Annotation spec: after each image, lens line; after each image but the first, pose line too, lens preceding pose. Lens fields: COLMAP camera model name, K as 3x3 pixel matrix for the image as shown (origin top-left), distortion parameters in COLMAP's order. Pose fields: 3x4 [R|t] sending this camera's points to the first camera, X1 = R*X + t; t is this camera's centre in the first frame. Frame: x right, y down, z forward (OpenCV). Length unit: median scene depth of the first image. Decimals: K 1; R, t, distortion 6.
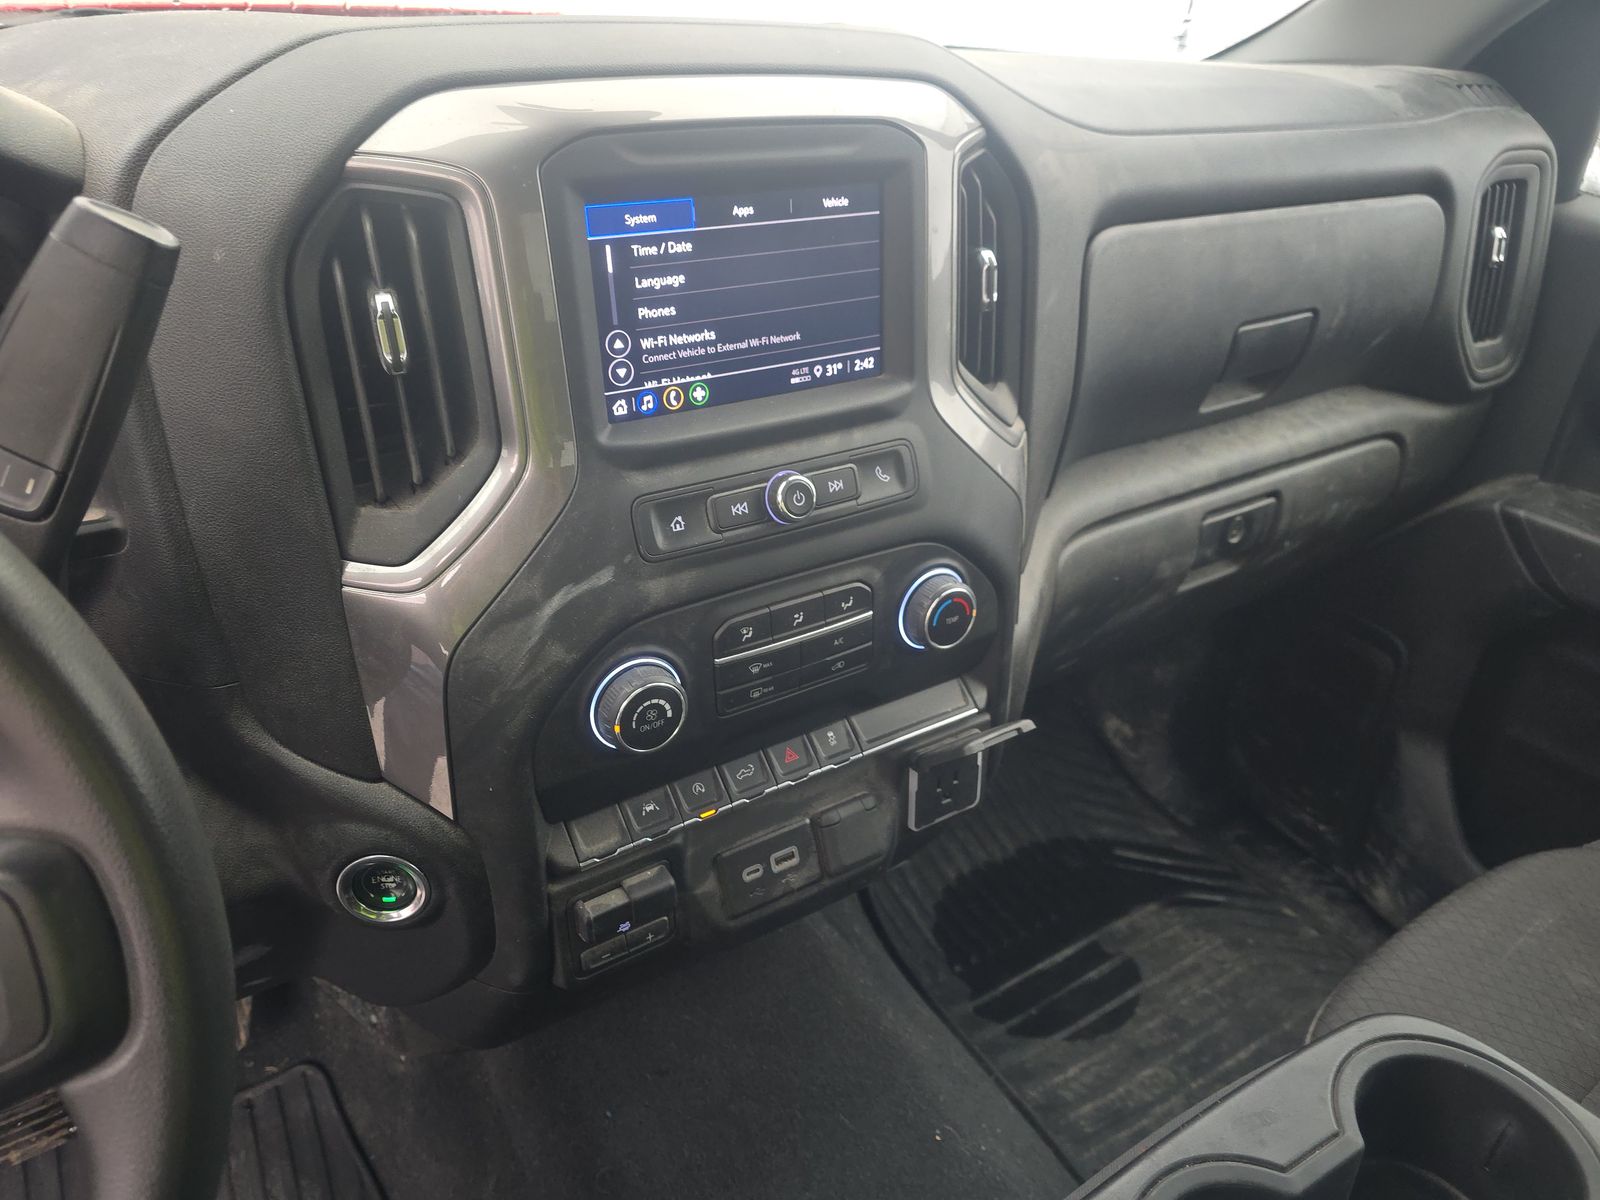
lens RADIAL K [[1084.5, 0, 791.4], [0, 1084.5, 594.6], [0, 0, 1]] dist [0.063518, -0.078040]
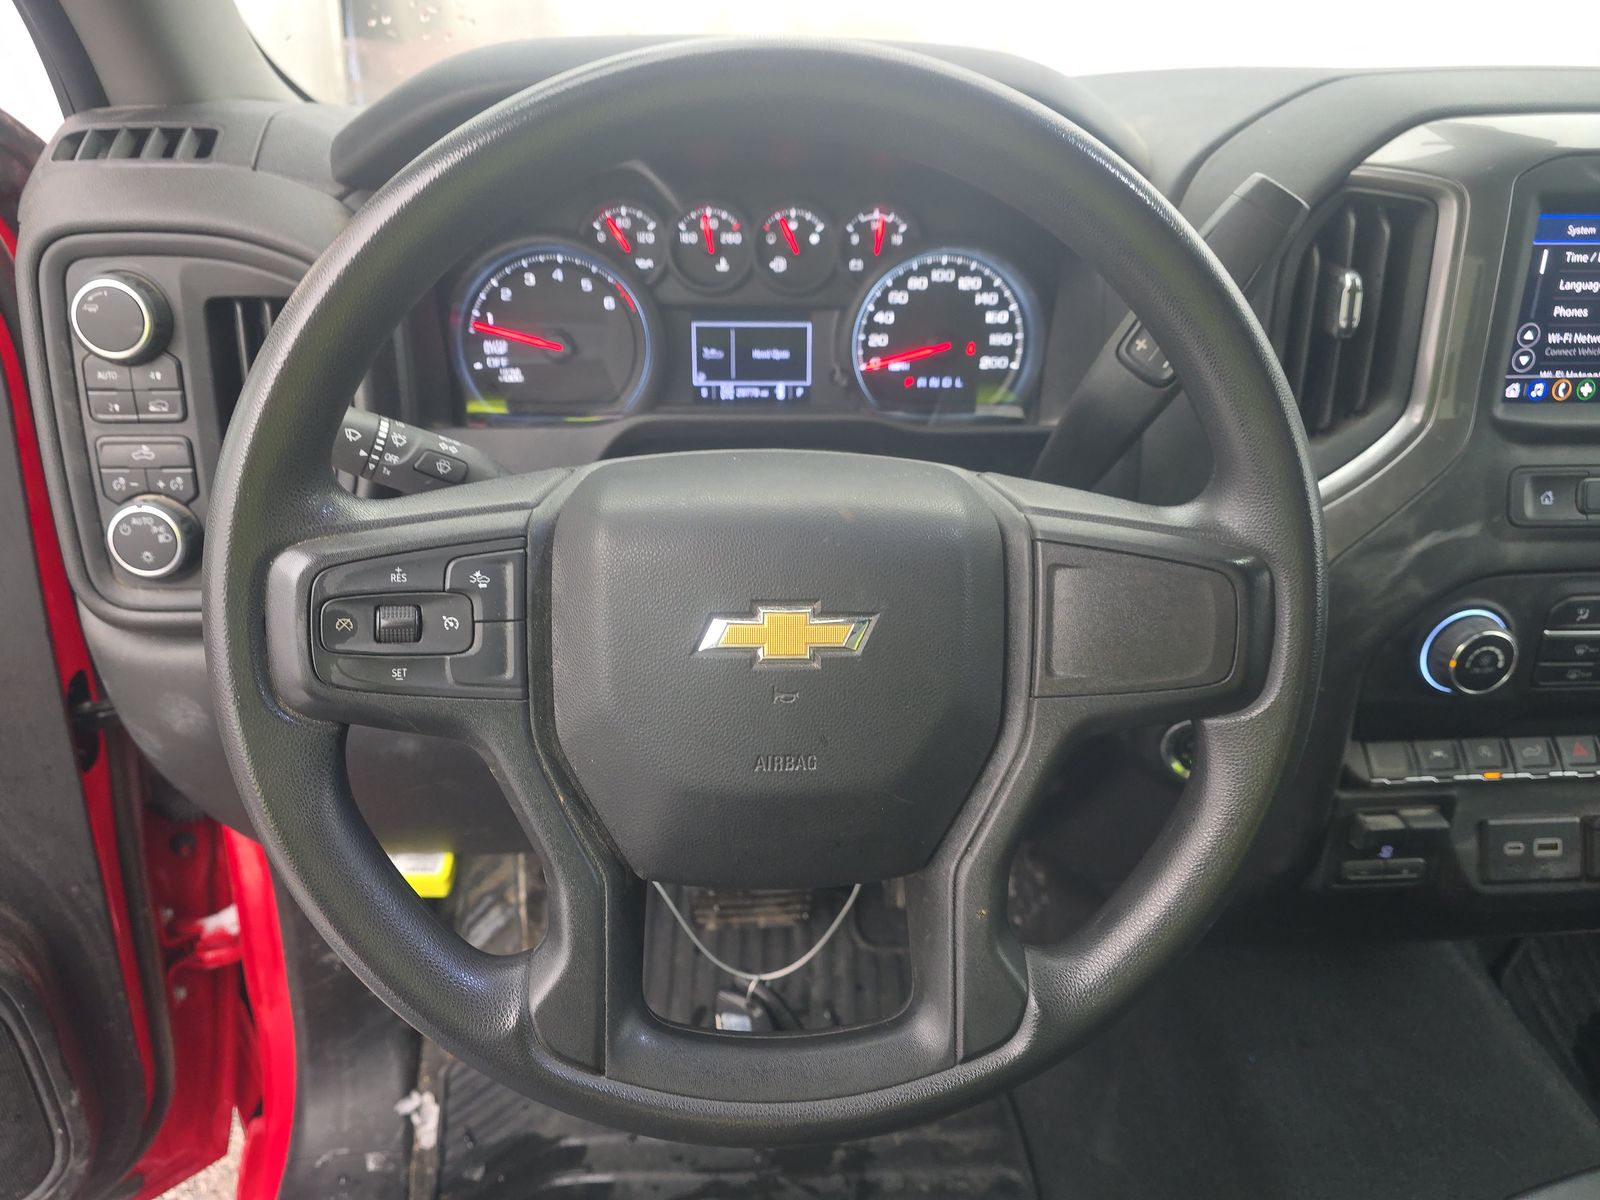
lens RADIAL K [[1084.5, 0, 791.4], [0, 1084.5, 594.6], [0, 0, 1]] dist [0.063518, -0.078040]
pose [[0.877503, 0.190861, -0.439954, -0.271425], [-0.219462, 0.975513, -0.014528, 0.218329], [0.426408, 0.109301, 0.897903, -0.332880]]
